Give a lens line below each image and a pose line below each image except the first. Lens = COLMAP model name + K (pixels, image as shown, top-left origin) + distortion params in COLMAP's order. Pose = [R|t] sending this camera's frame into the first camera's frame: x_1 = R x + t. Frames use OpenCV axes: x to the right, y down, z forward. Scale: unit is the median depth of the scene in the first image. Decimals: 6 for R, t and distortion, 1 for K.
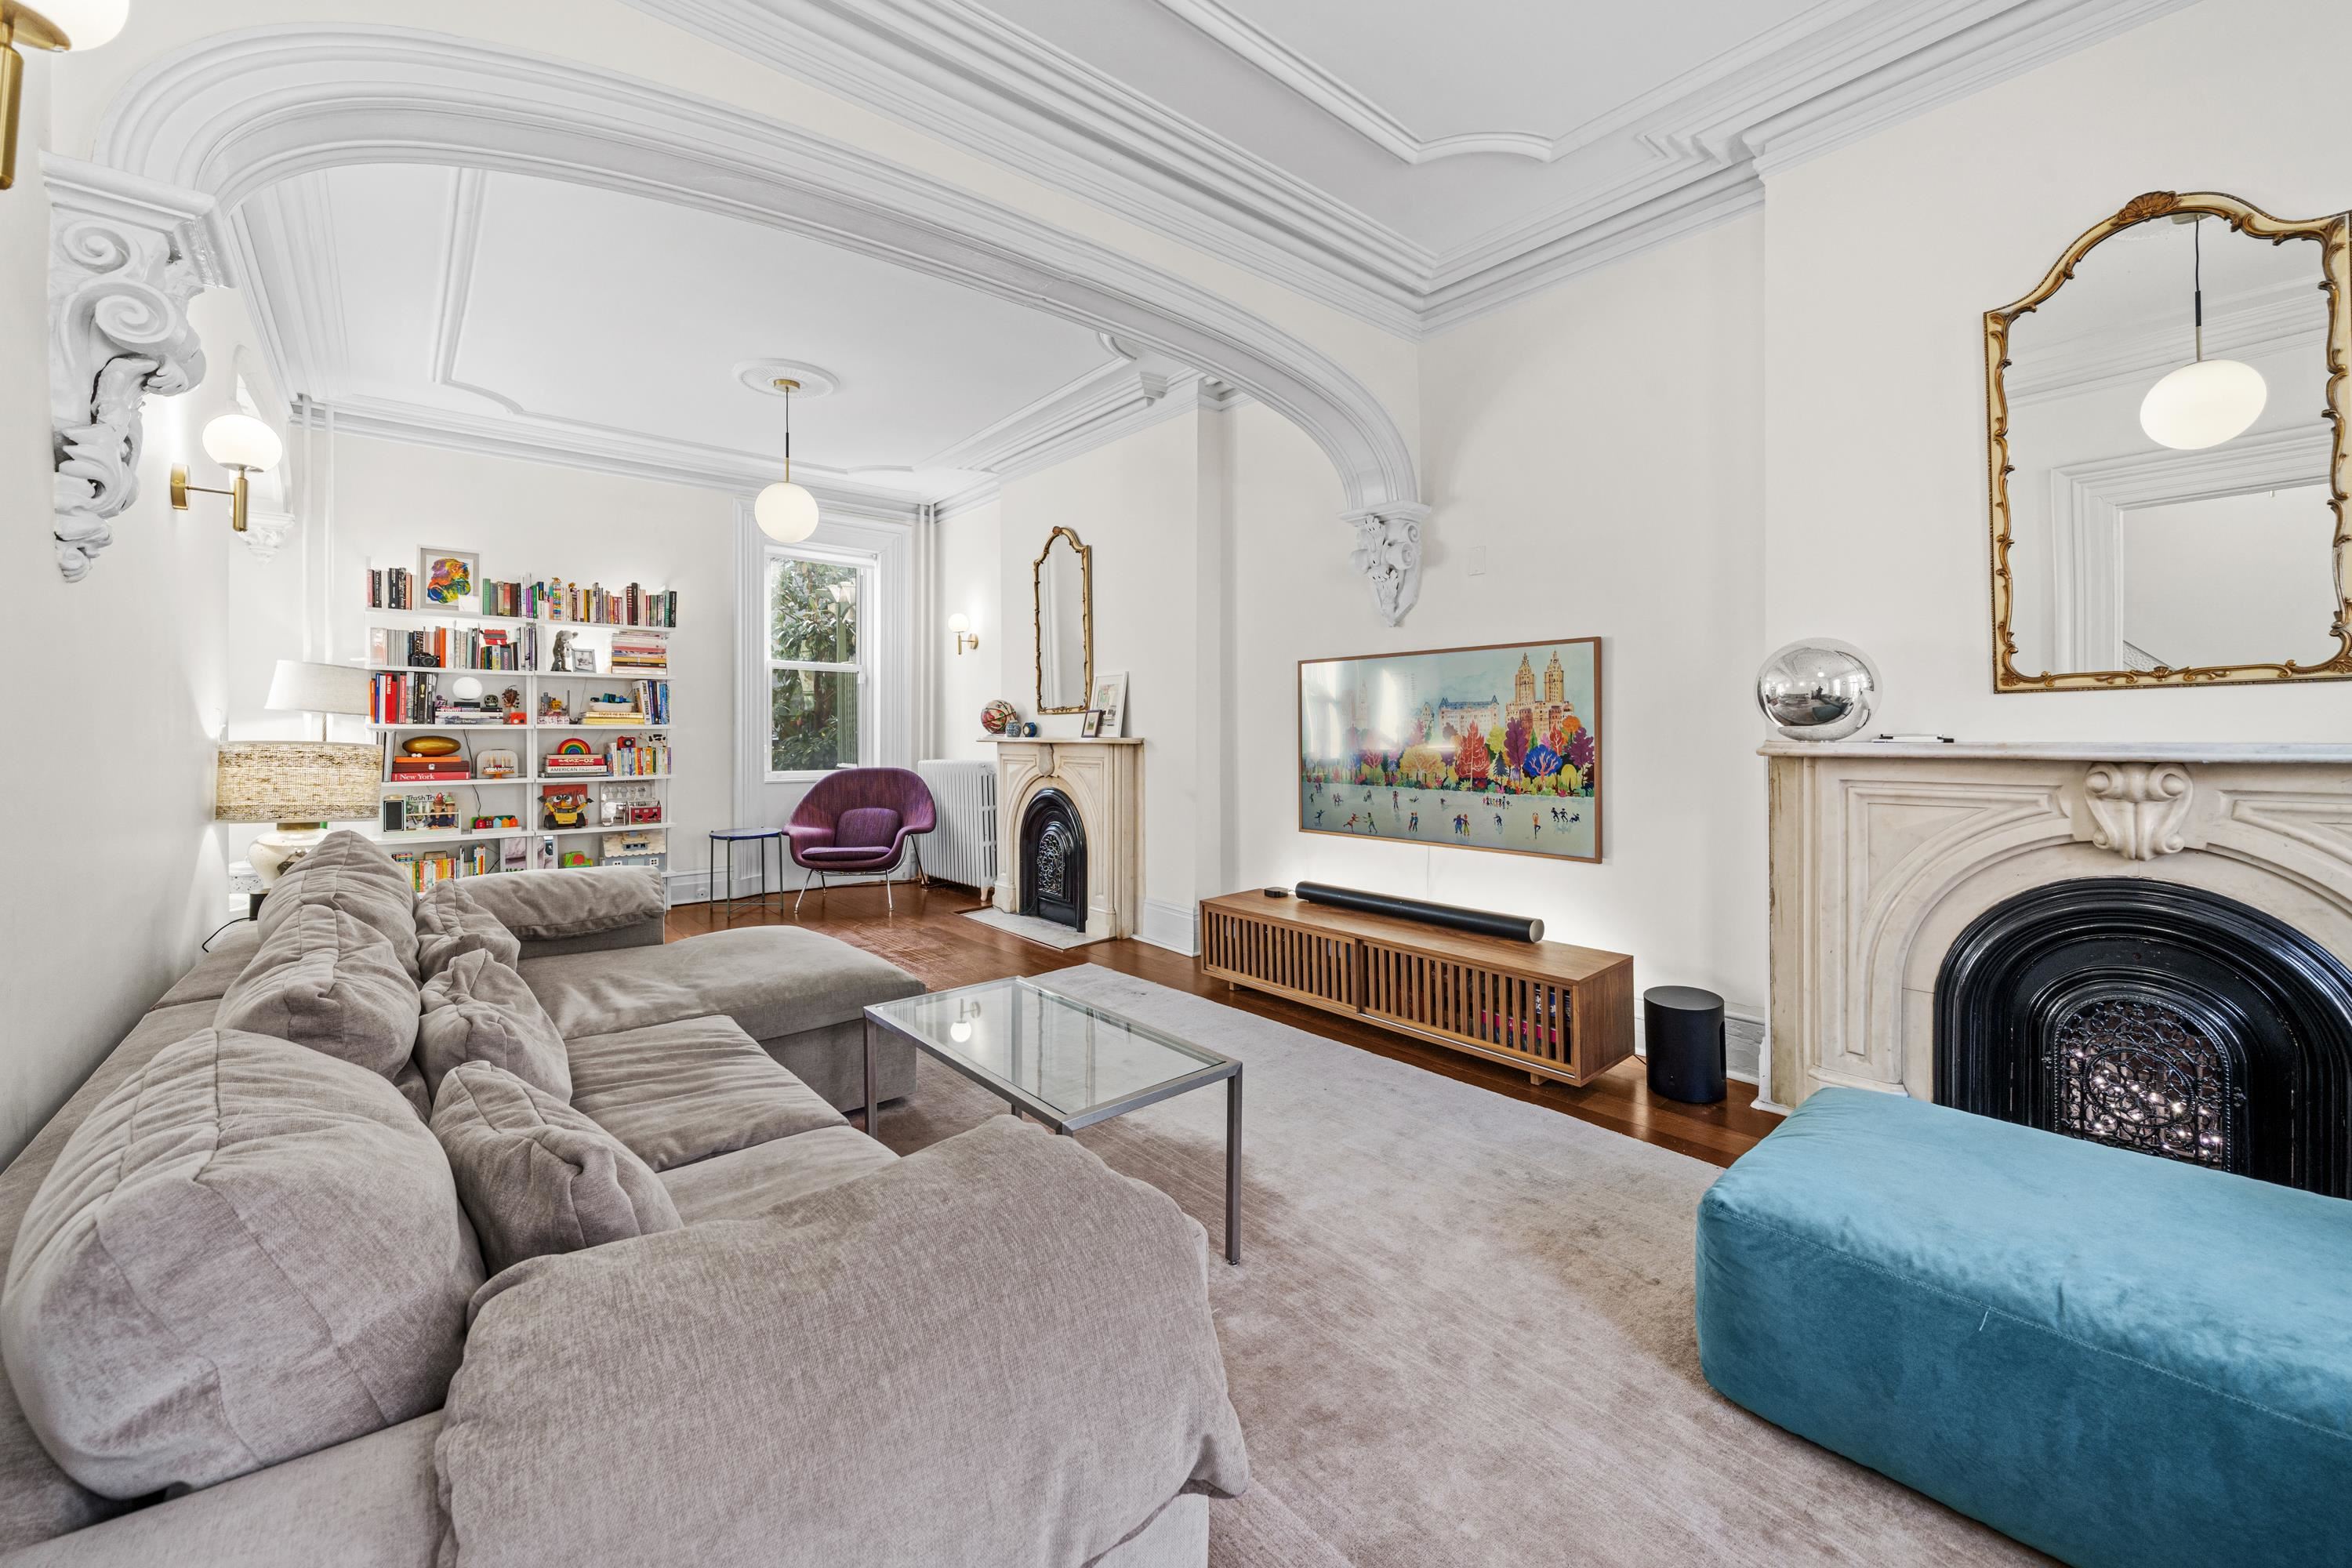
lens RADIAL K [[937.5, 0, 1110.9], [0, 937.5, 732.2], [0, 0, 1]] dist [0.077726, -0.000006]
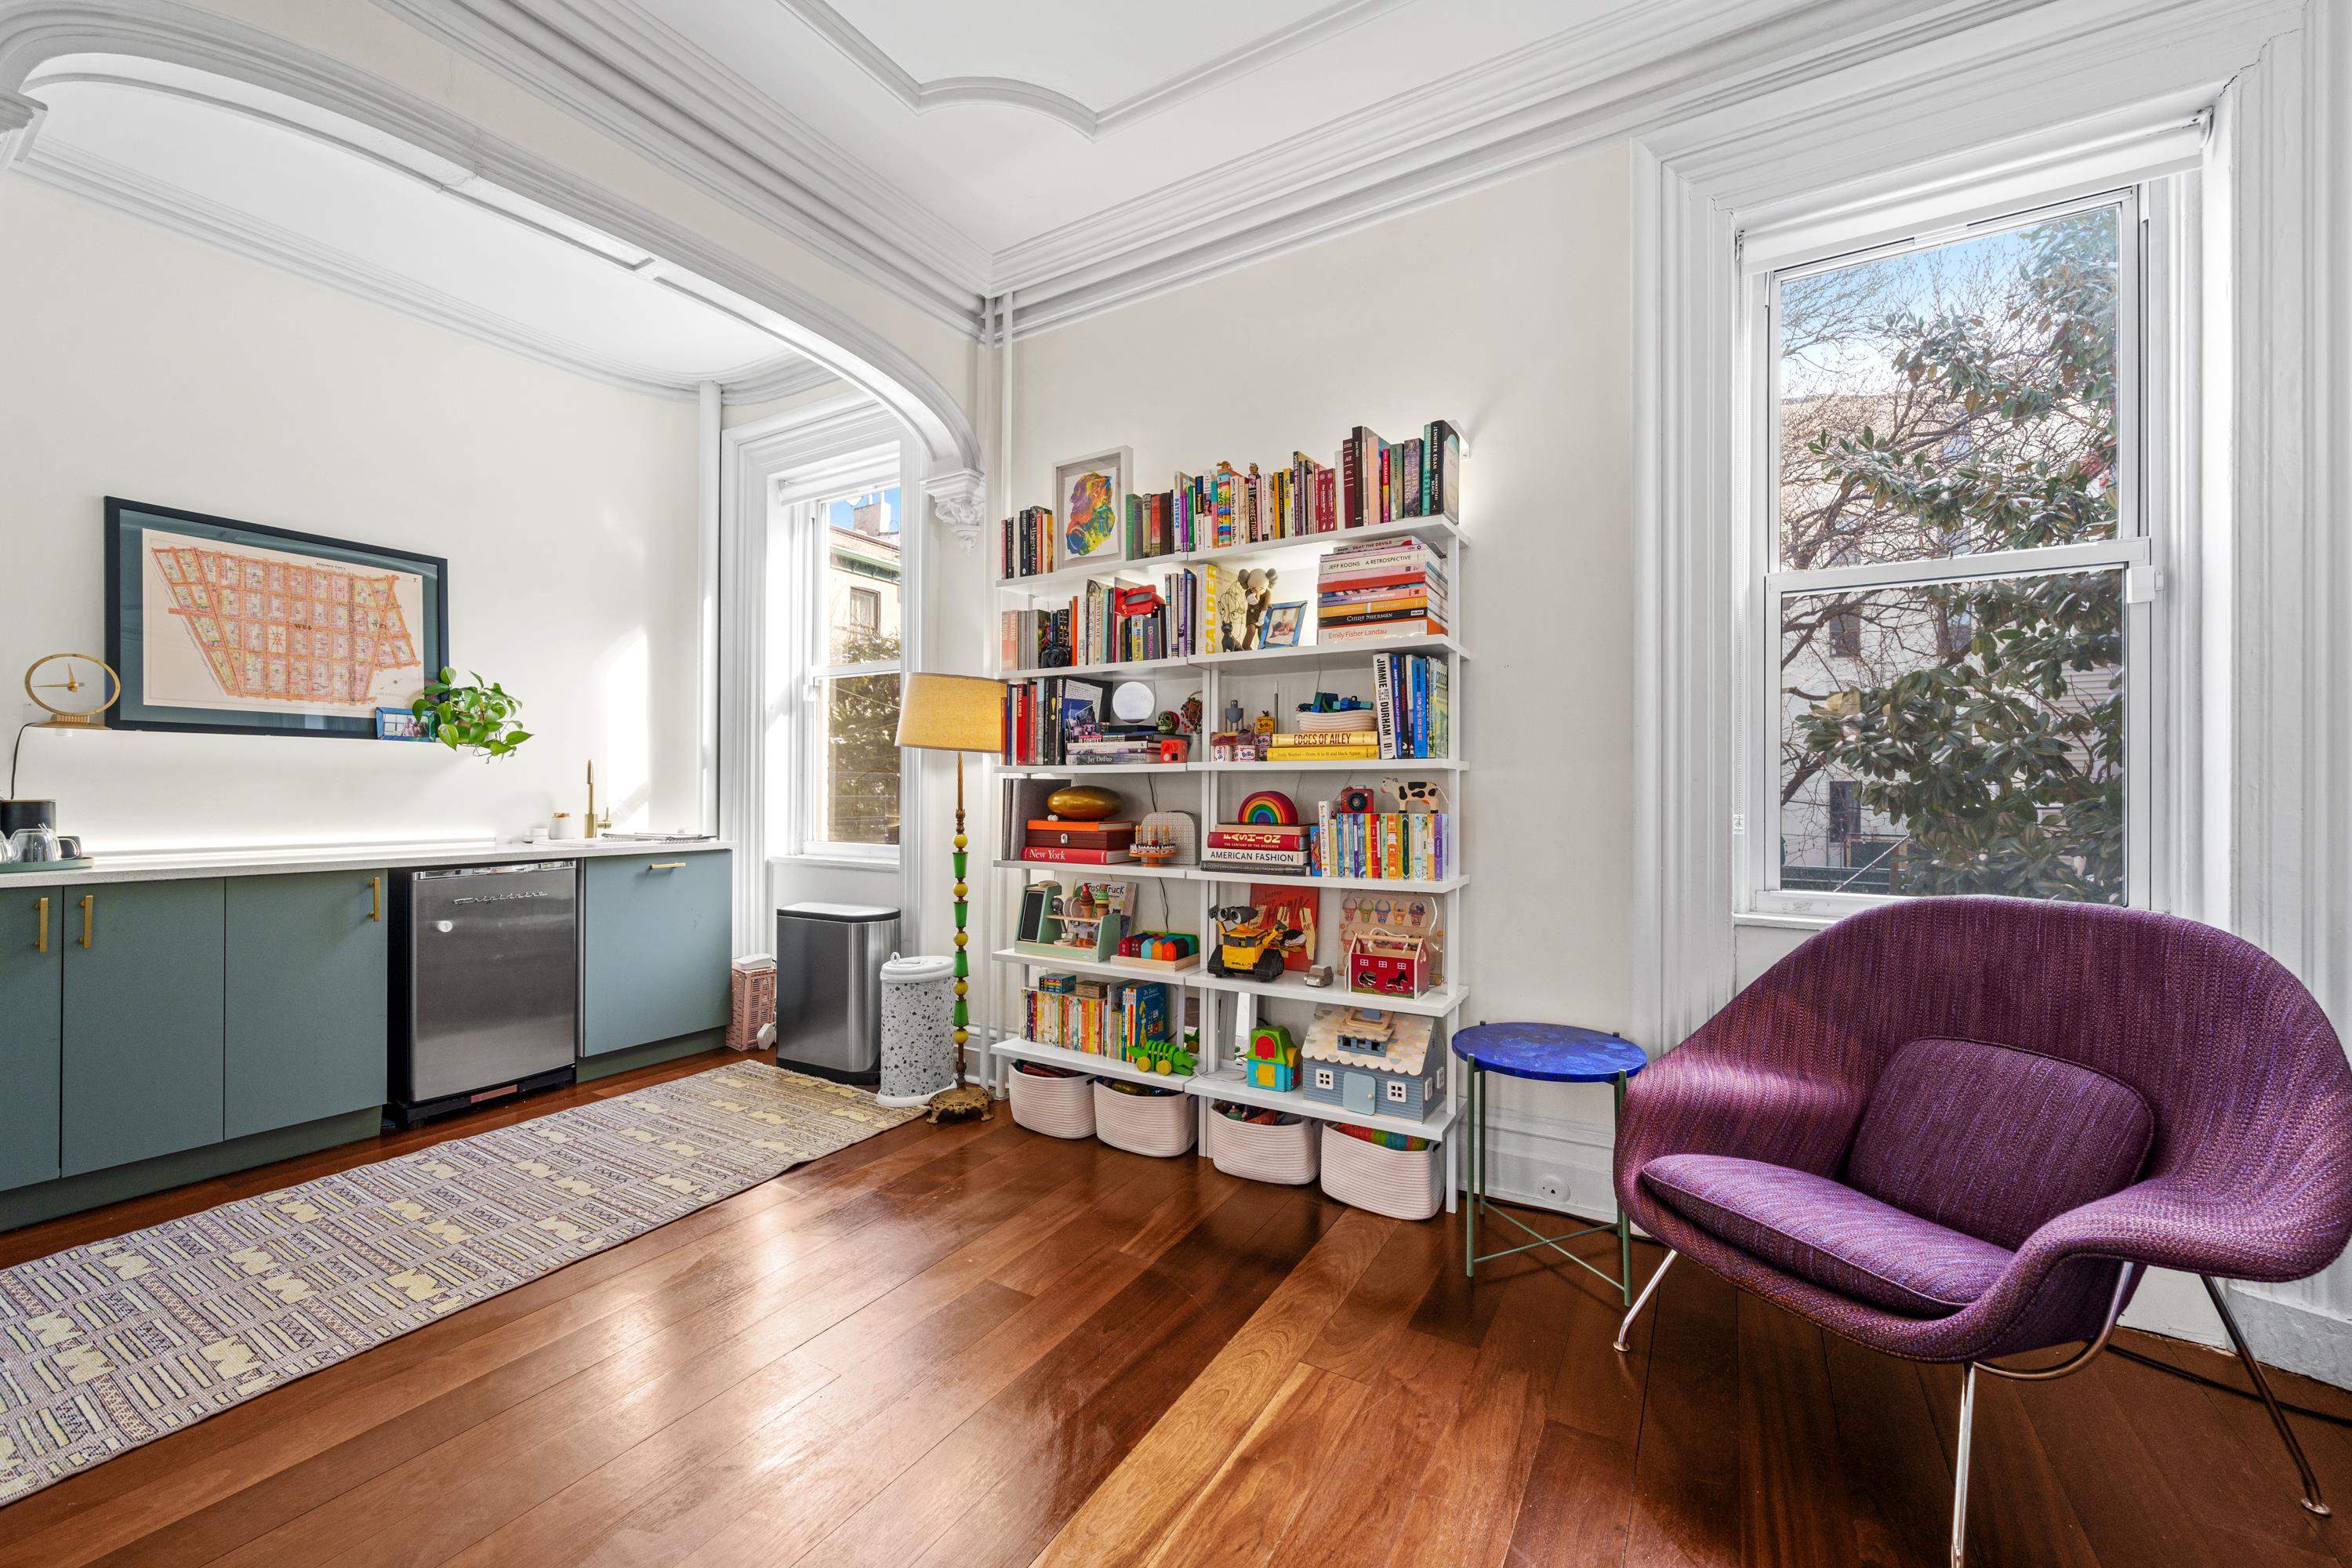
lens RADIAL K [[926.8, 0, 1168.9], [0, 926.8, 790.3], [0, 0, 1]] dist [-0.001359, 0.000145]
pose [[0.359109, -0.001853, -0.933294, -0.155089], [-0.004413, 0.999983, -0.003683, 0.008453], [0.933285, 0.005441, 0.359095, 0.840571]]
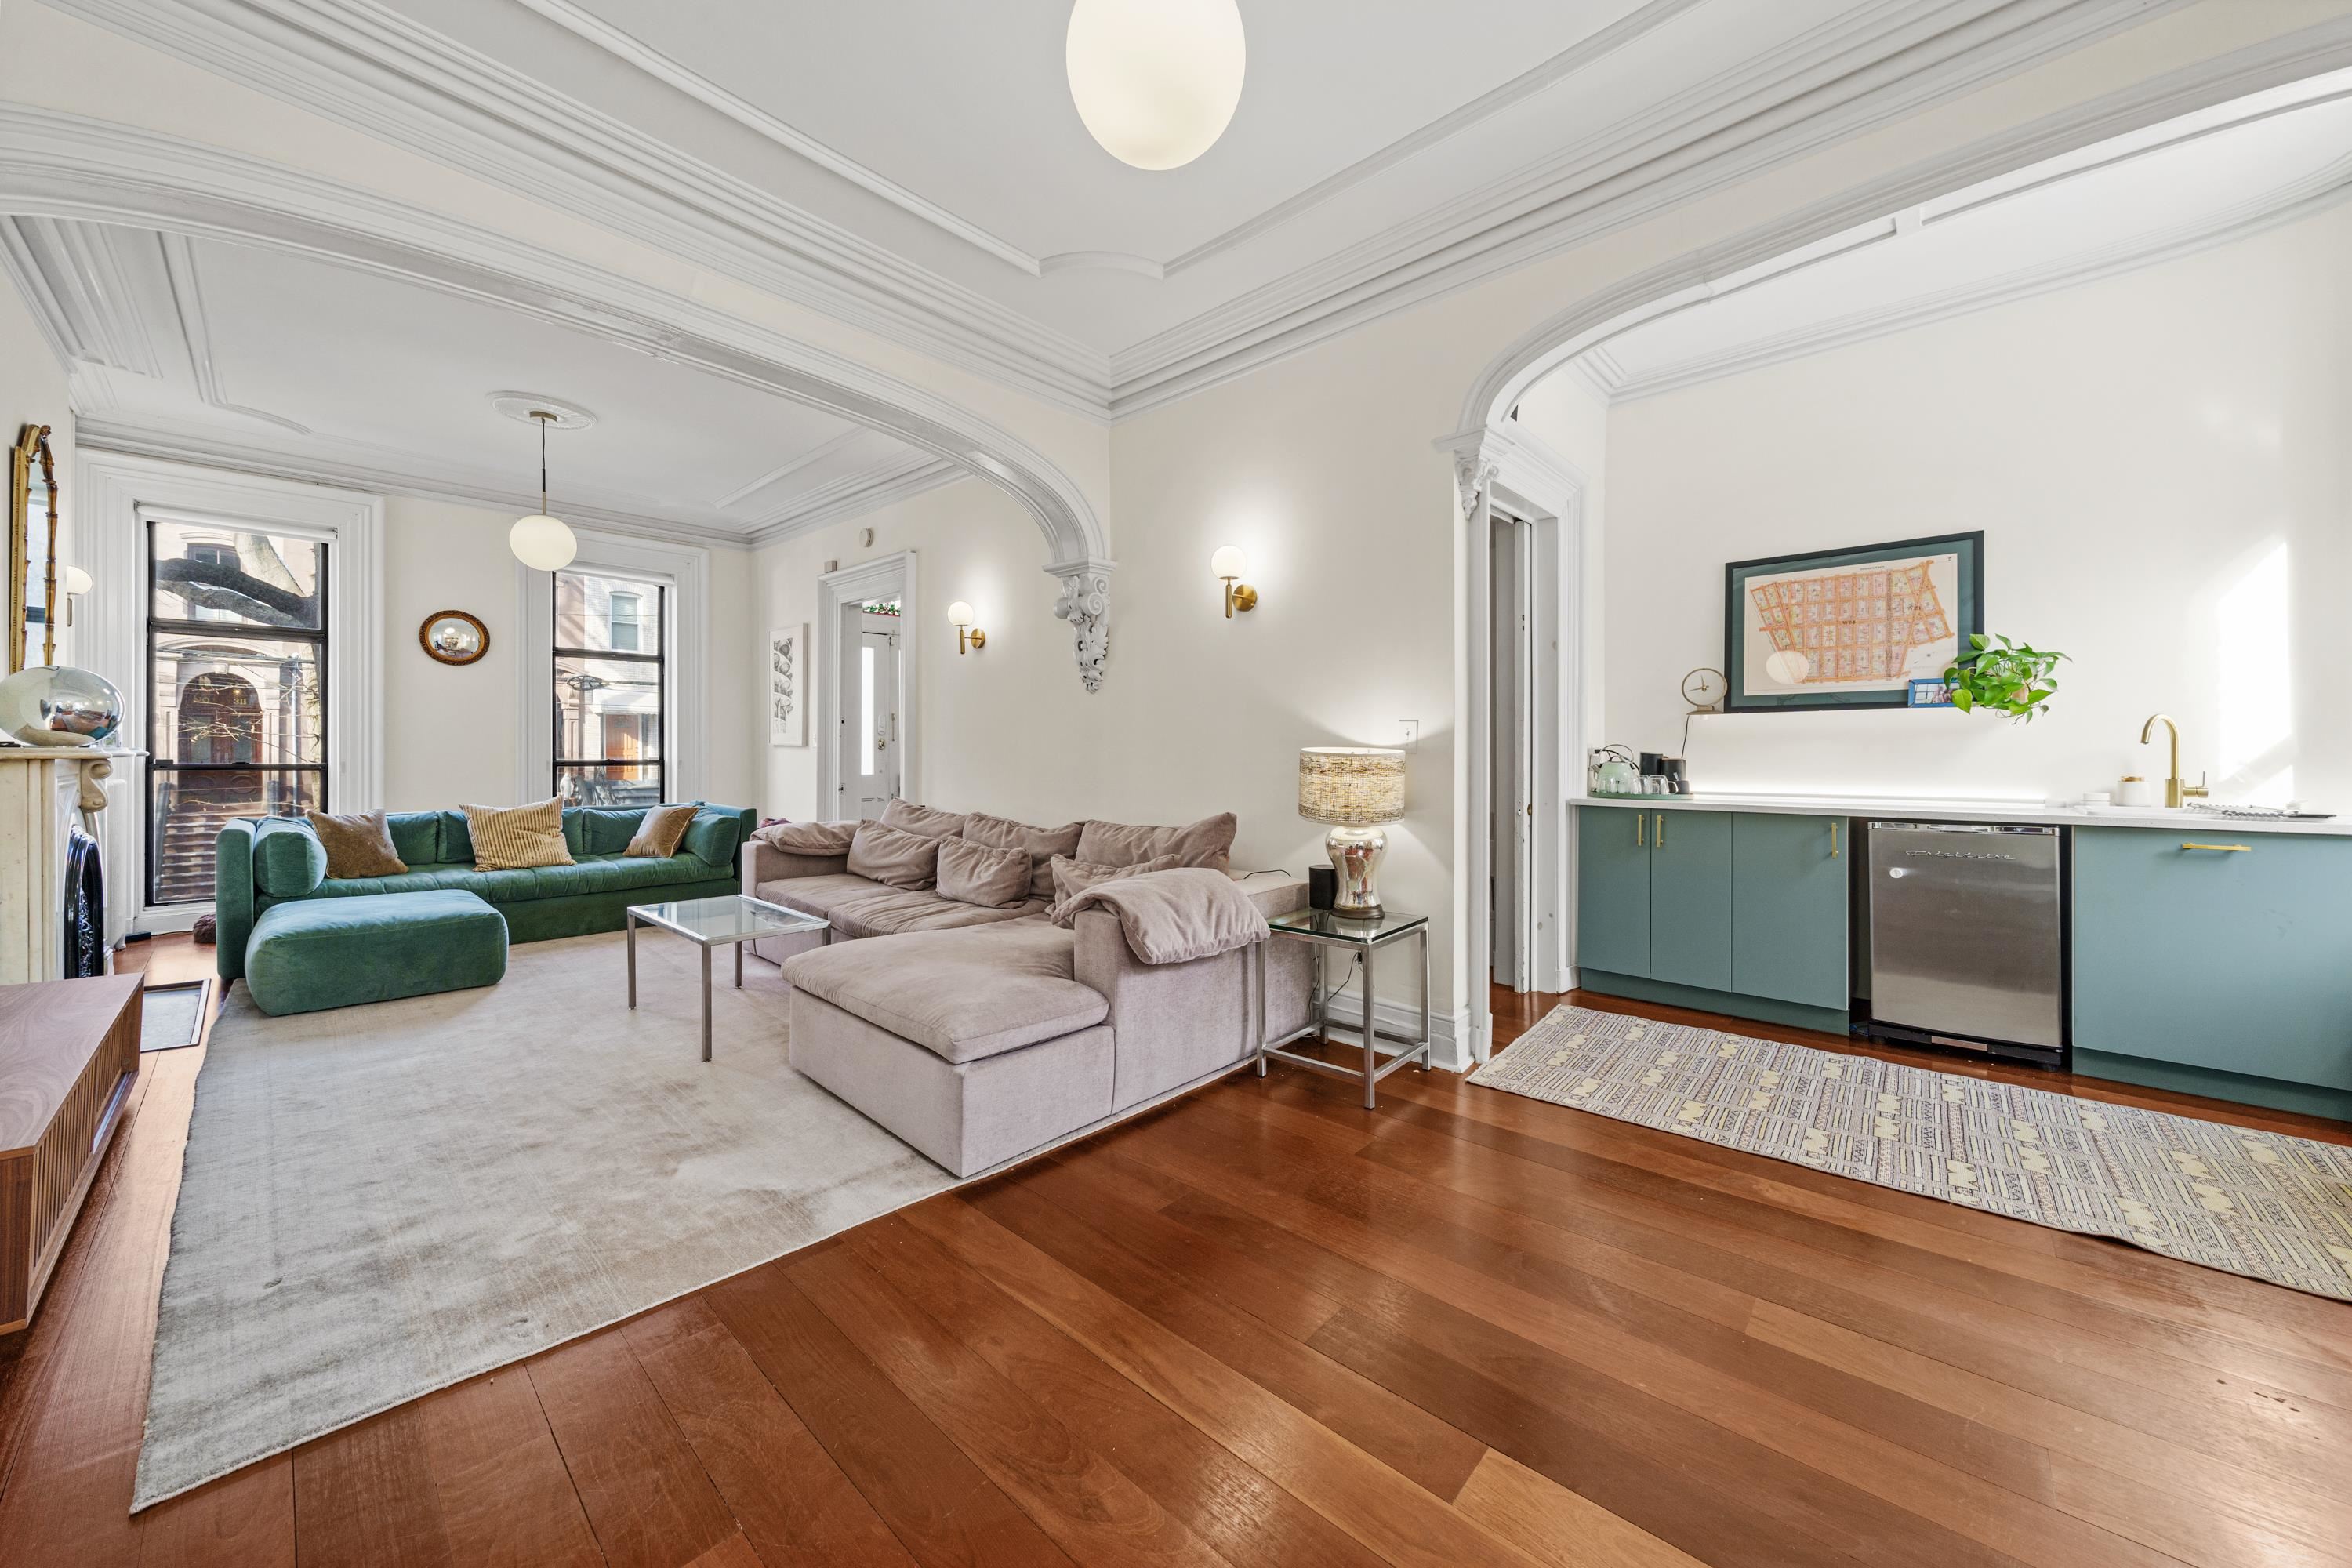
lens RADIAL K [[842.6, 0, 1173.4], [0, 842.6, 752.1], [0, 0, 1]] dist [-0.000900, -0.000133]
pose [[-0.985430, 0.001101, -0.170075, -0.247907], [0.000904, 0.999999, 0.001233, 0.007549], [0.170076, 0.001062, -0.985430, 1.098163]]
